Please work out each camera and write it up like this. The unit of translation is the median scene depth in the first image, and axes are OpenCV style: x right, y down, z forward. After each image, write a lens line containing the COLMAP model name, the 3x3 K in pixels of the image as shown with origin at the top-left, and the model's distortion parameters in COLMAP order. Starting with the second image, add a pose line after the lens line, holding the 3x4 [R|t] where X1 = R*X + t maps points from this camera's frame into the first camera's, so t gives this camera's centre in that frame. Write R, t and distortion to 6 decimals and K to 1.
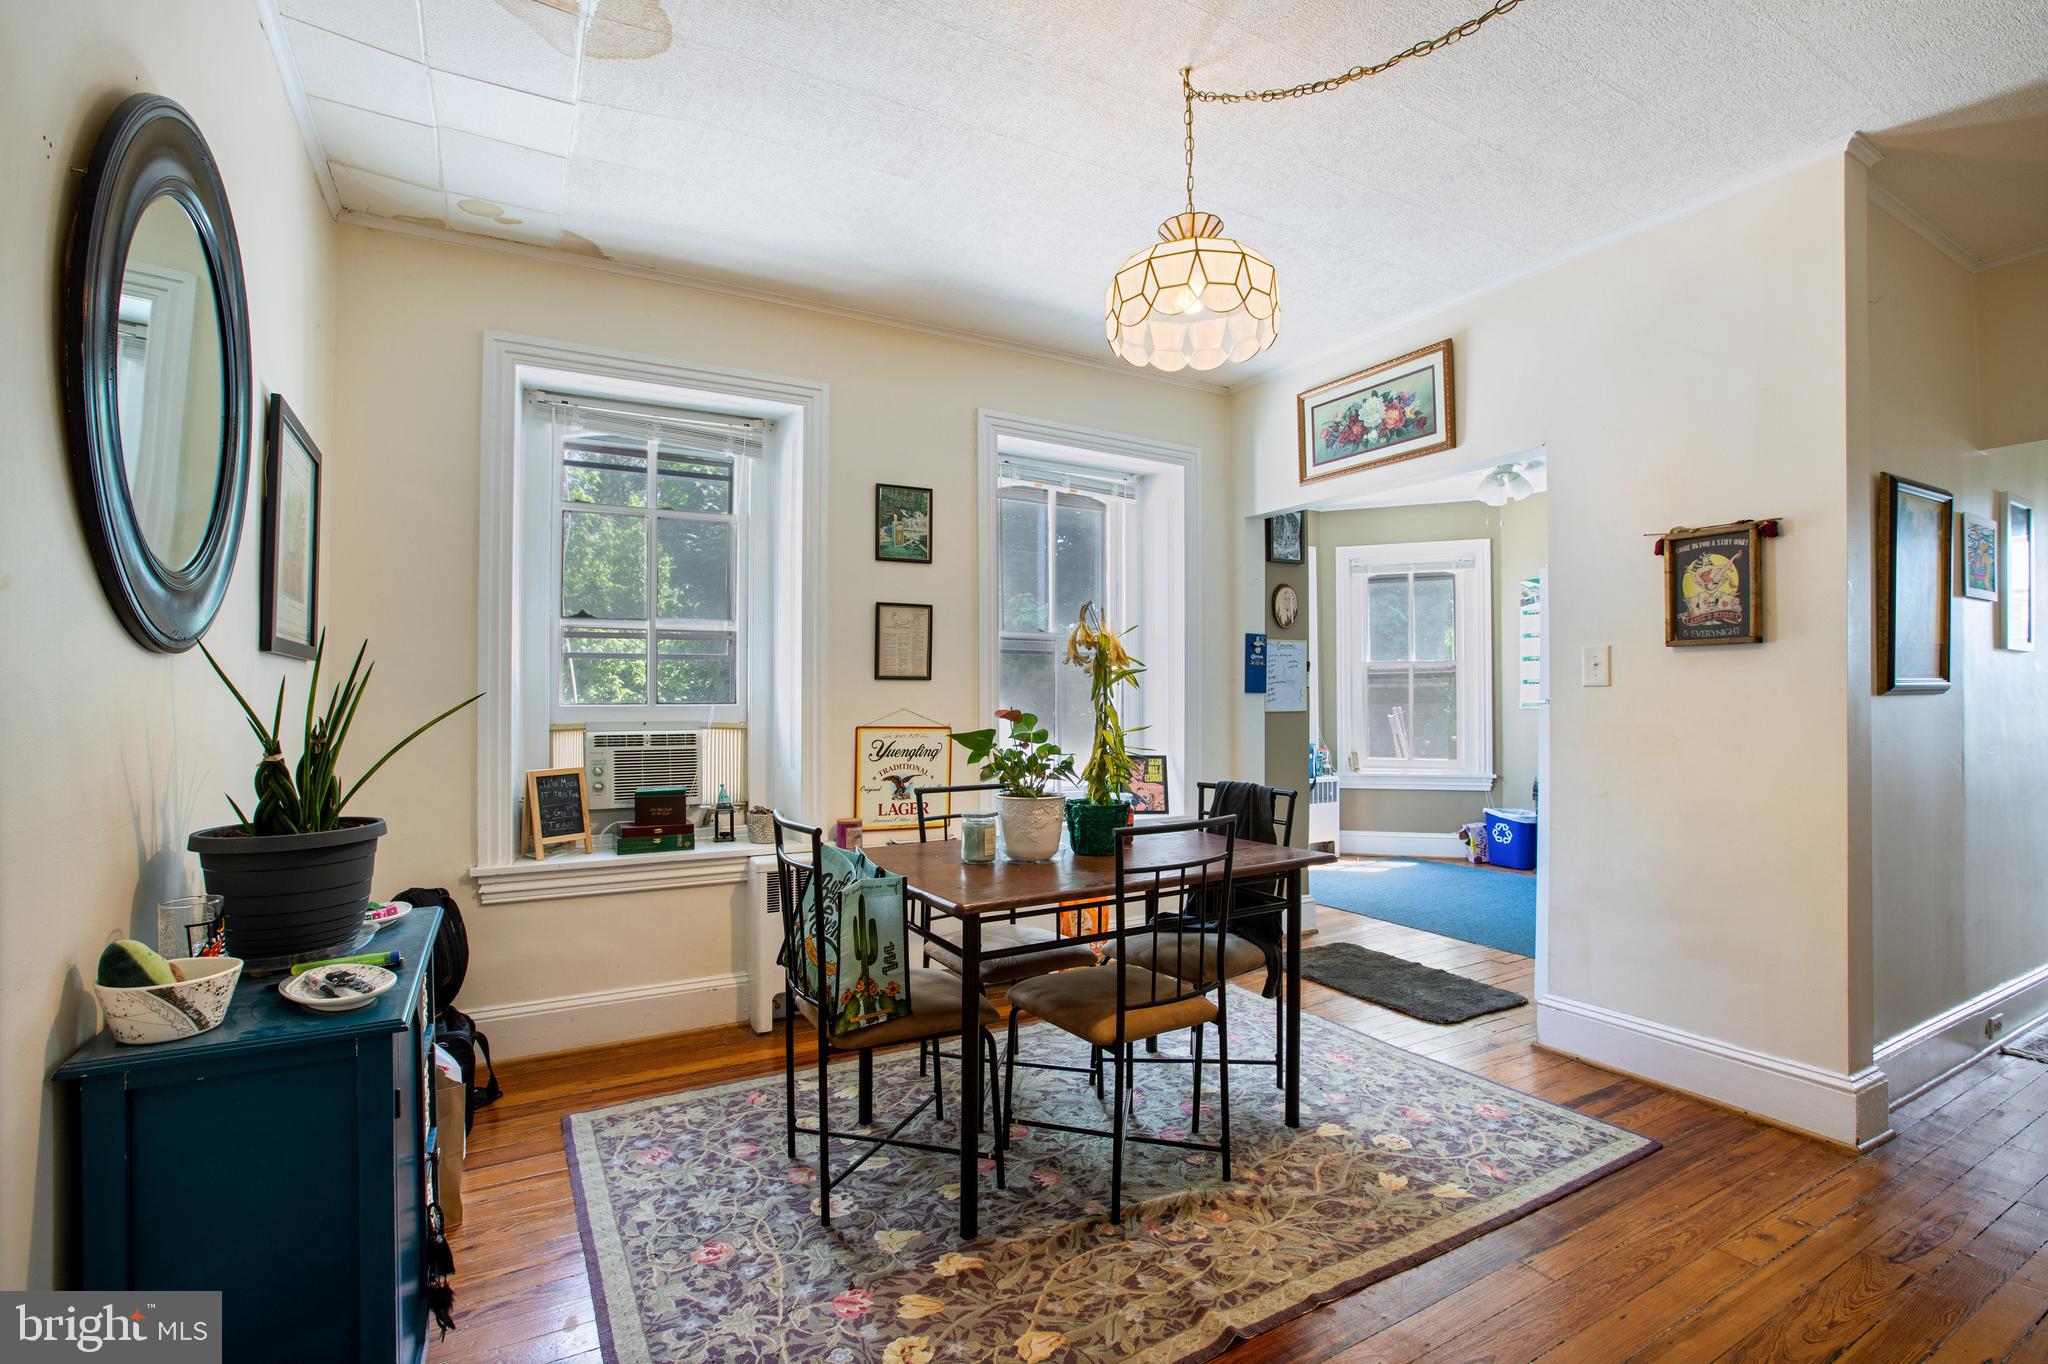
lens RADIAL K [[953.8, 0, 997.1], [0, 953.8, 685.8], [0, 0, 1]] dist [-0.066557, 0.030588]
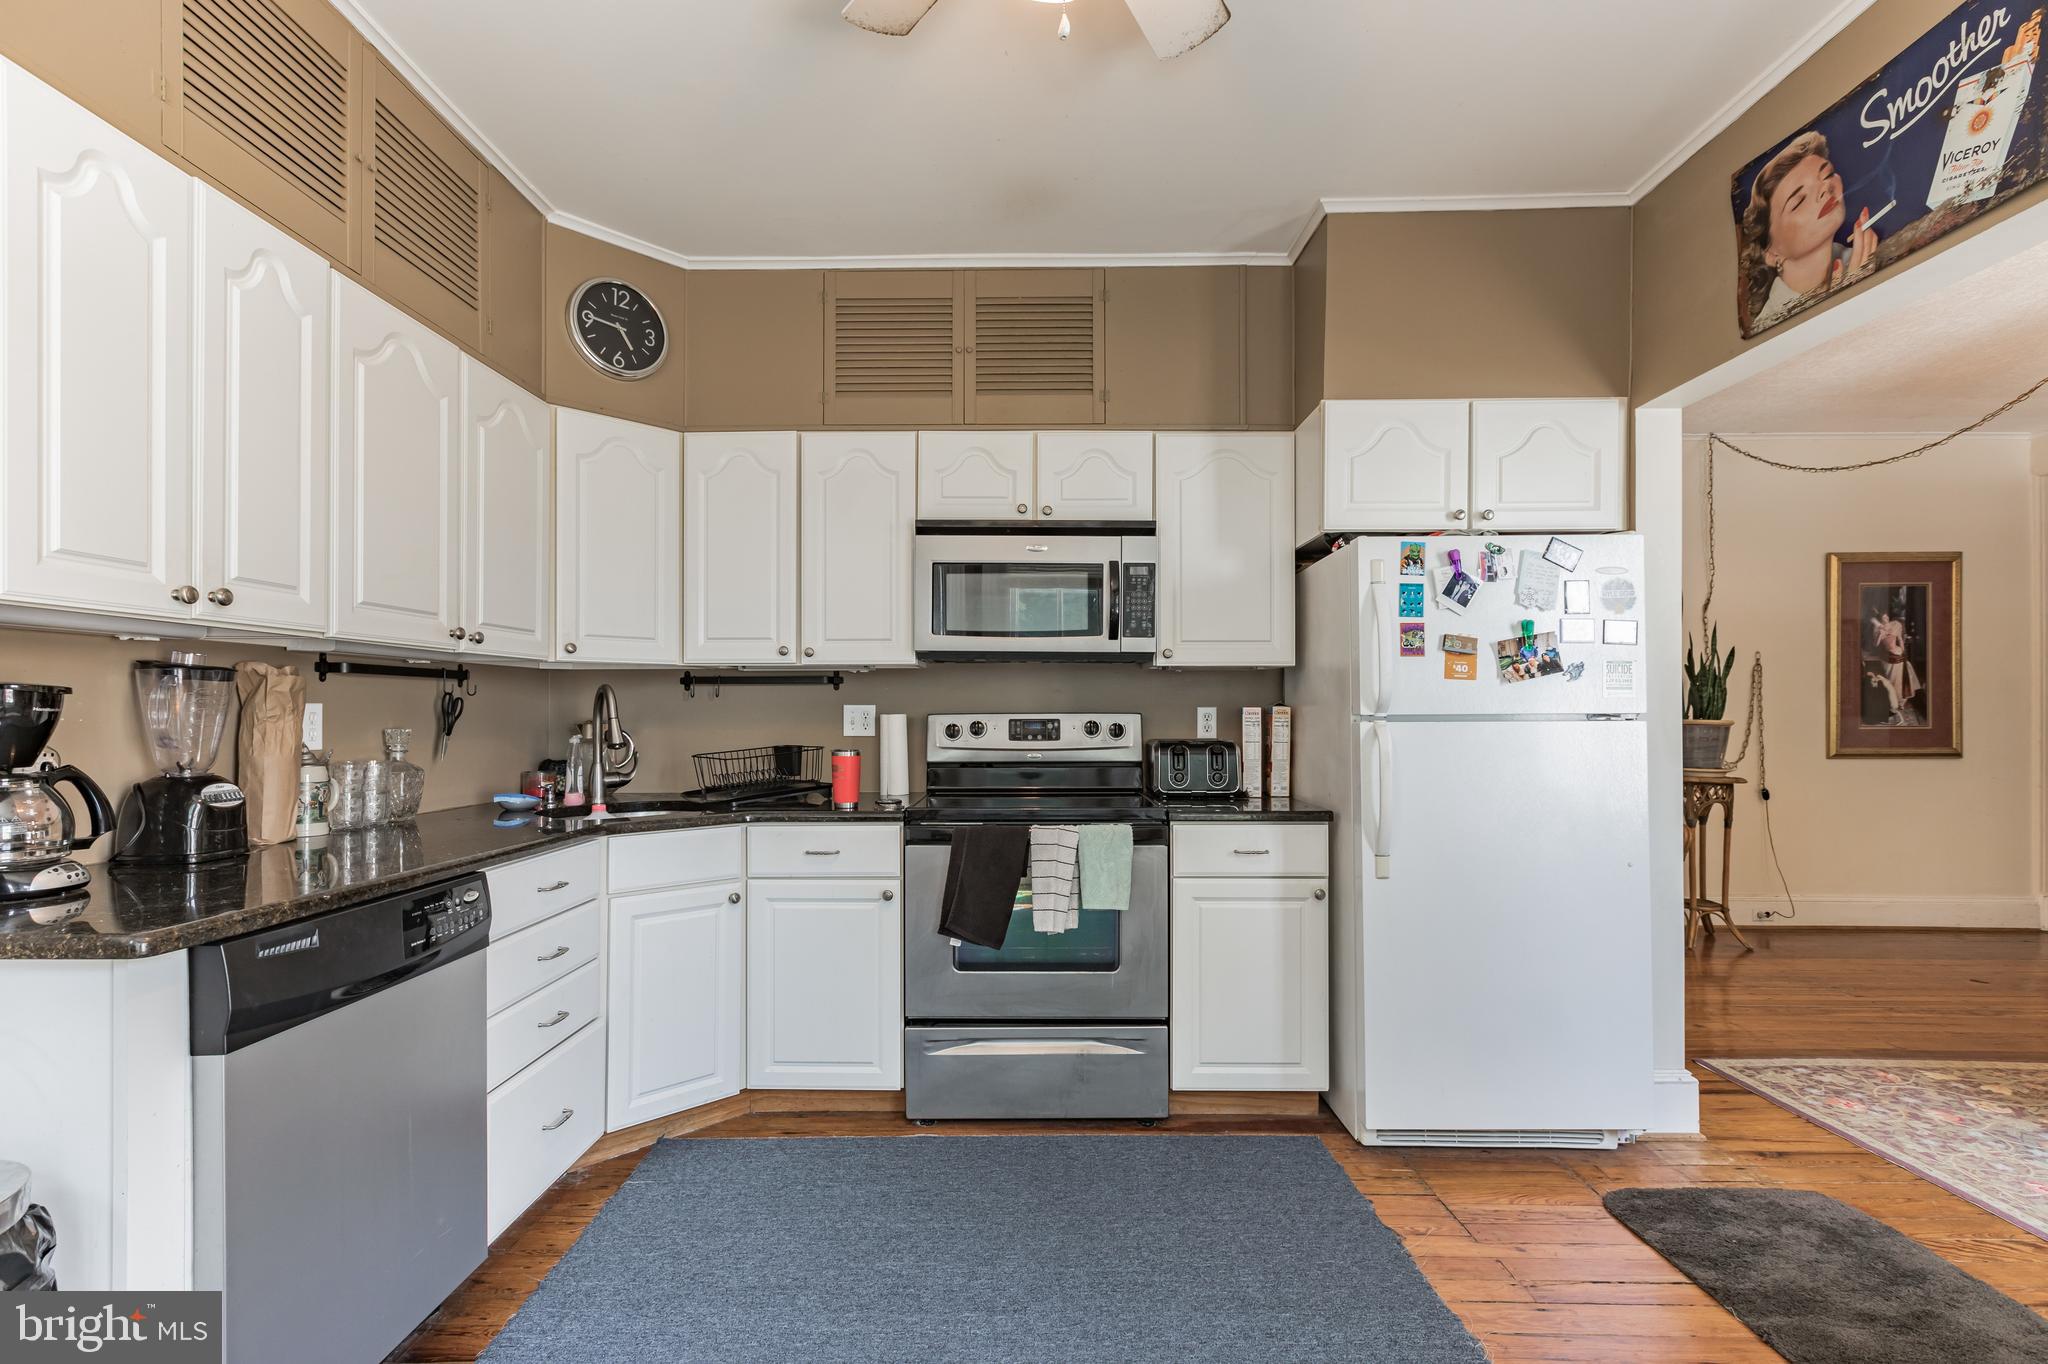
lens RADIAL K [[855.0, 0, 1092.7], [0, 855.0, 705.7], [0, 0, 1]] dist [-0.000169, 0.000297]
pose [[-0.868278, 0.003444, 0.496066, 0.794318], [-0.006063, 0.999828, -0.017552, 0.028170], [-0.496041, -0.018248, -0.868107, 2.286634]]
